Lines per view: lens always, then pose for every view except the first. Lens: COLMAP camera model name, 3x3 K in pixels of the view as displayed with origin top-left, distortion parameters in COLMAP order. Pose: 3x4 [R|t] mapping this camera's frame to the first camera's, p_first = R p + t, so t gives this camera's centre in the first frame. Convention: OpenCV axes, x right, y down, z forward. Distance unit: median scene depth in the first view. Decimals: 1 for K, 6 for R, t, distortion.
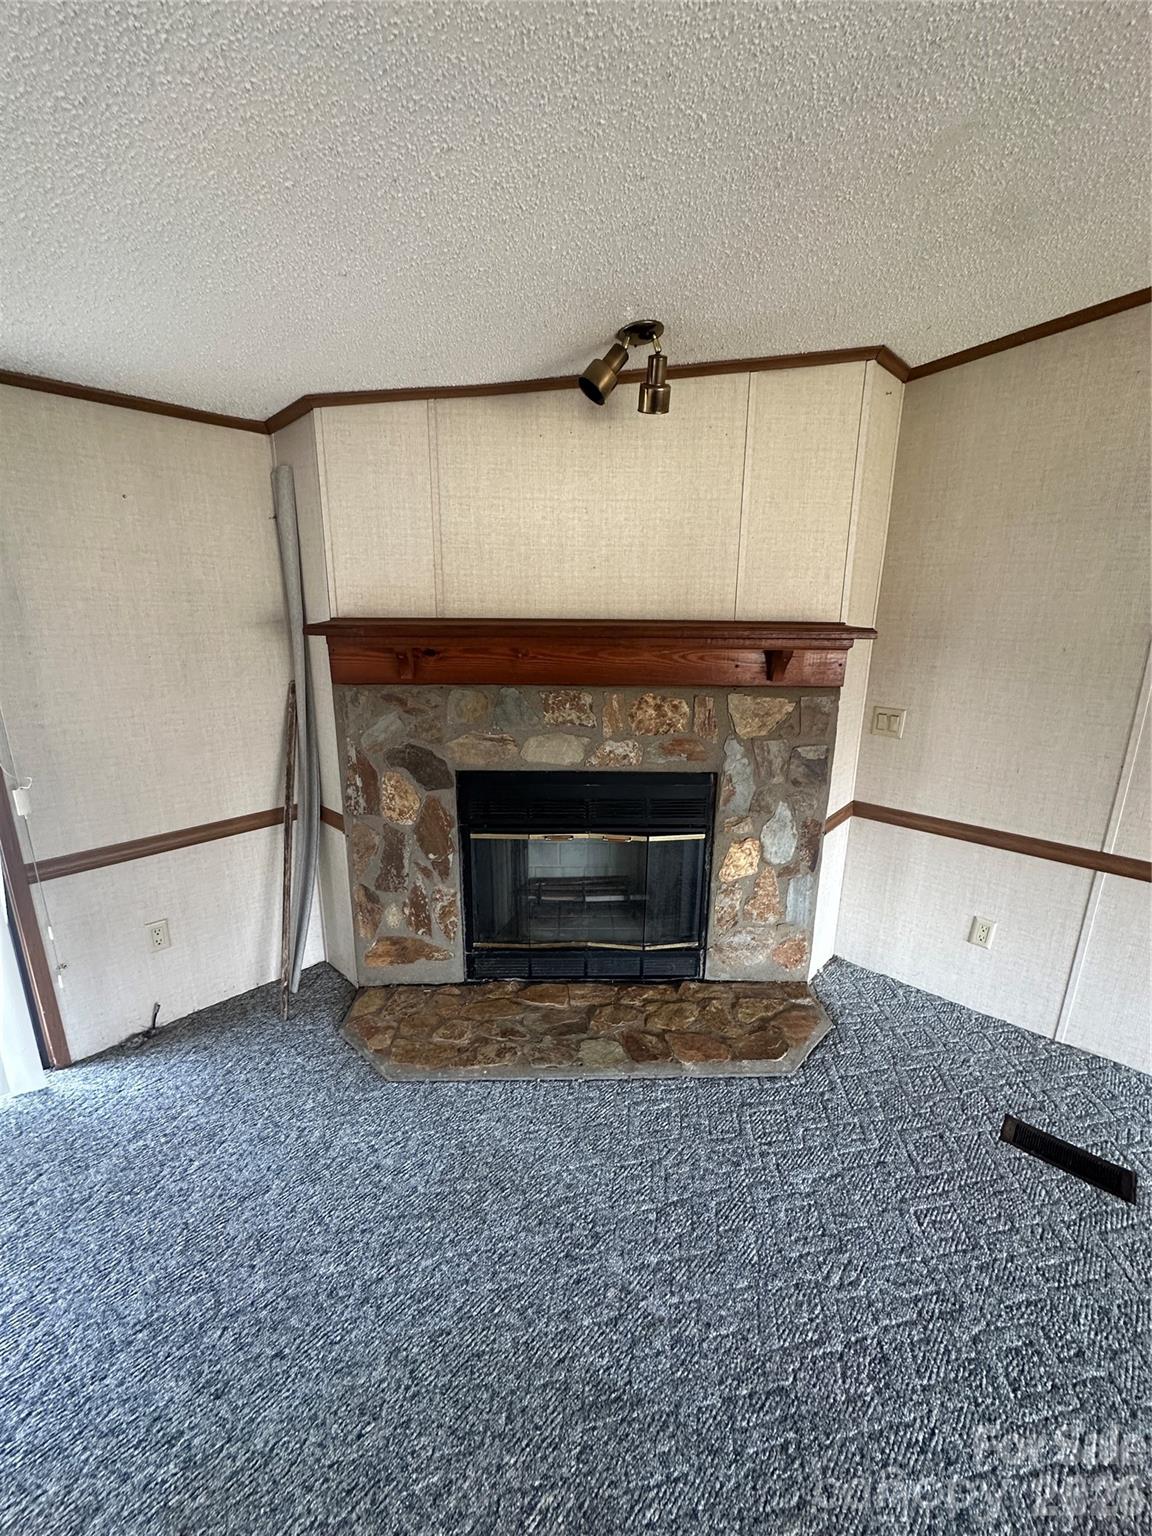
lens RADIAL K [[611.4, 0, 589.5], [0, 611.4, 771.4], [0, 0, 1]] dist [-0.002118, 0.000280]
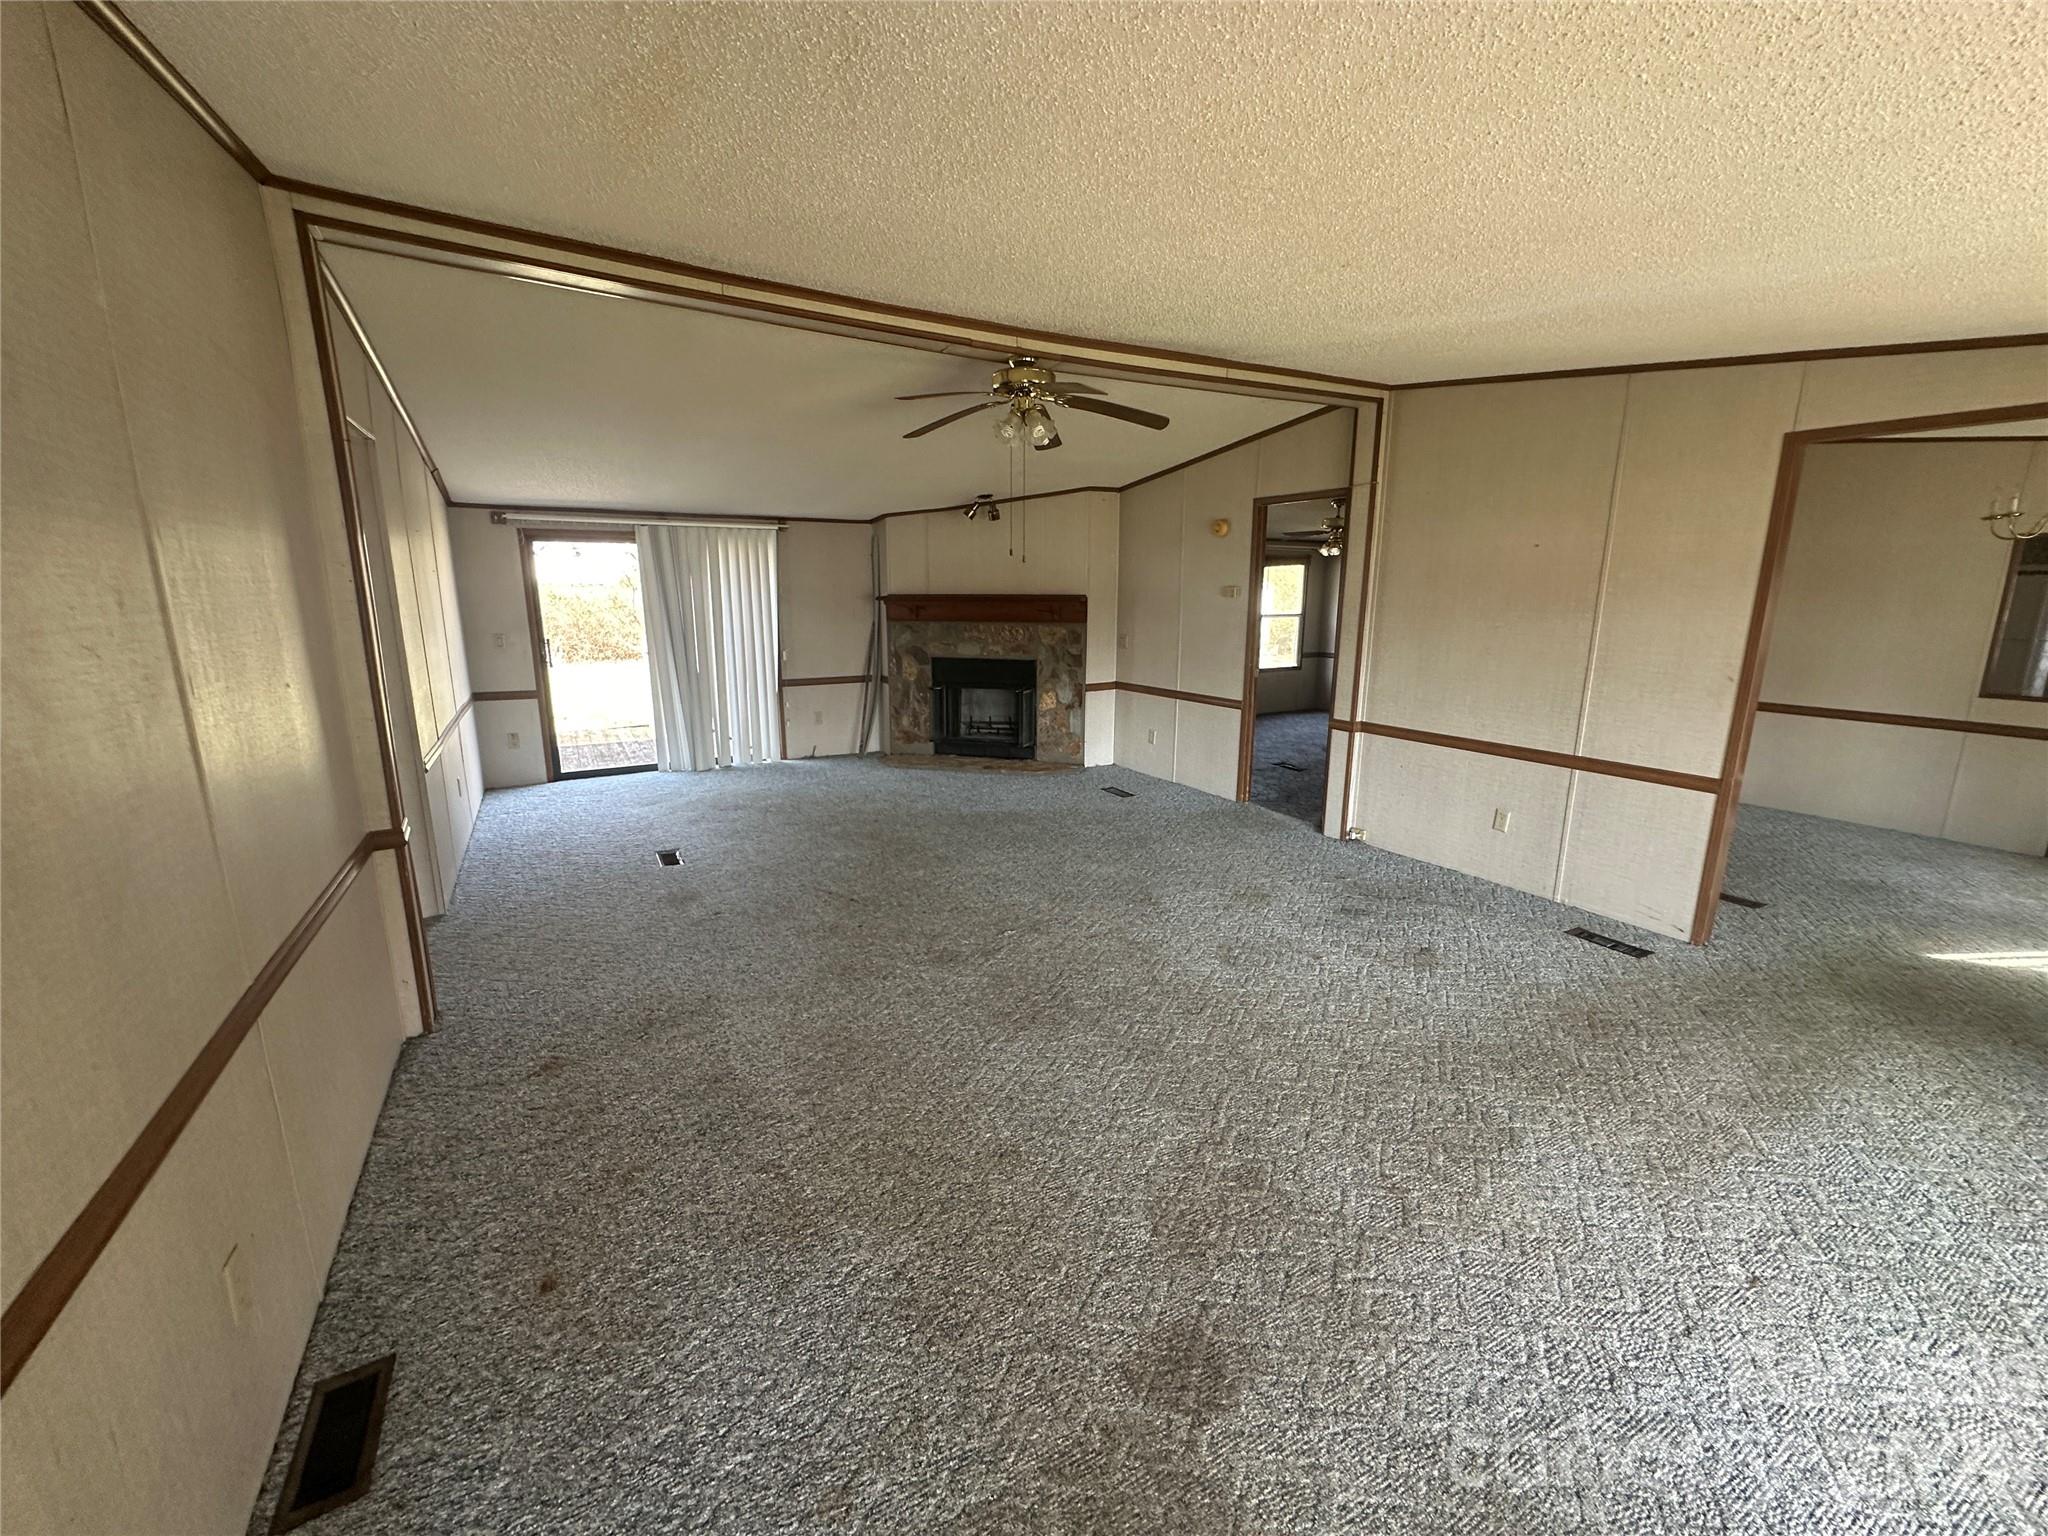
lens RADIAL K [[815.1, 0, 1012.3], [0, 815.1, 765.0], [0, 0, 1]] dist [-0.002118, 0.000280]
pose [[0.950592, 0.057106, -0.305145, 1.085570], [-0.066785, 0.997539, -0.021366, 0.468933], [0.303173, 0.040689, 0.952066, -1.937149]]
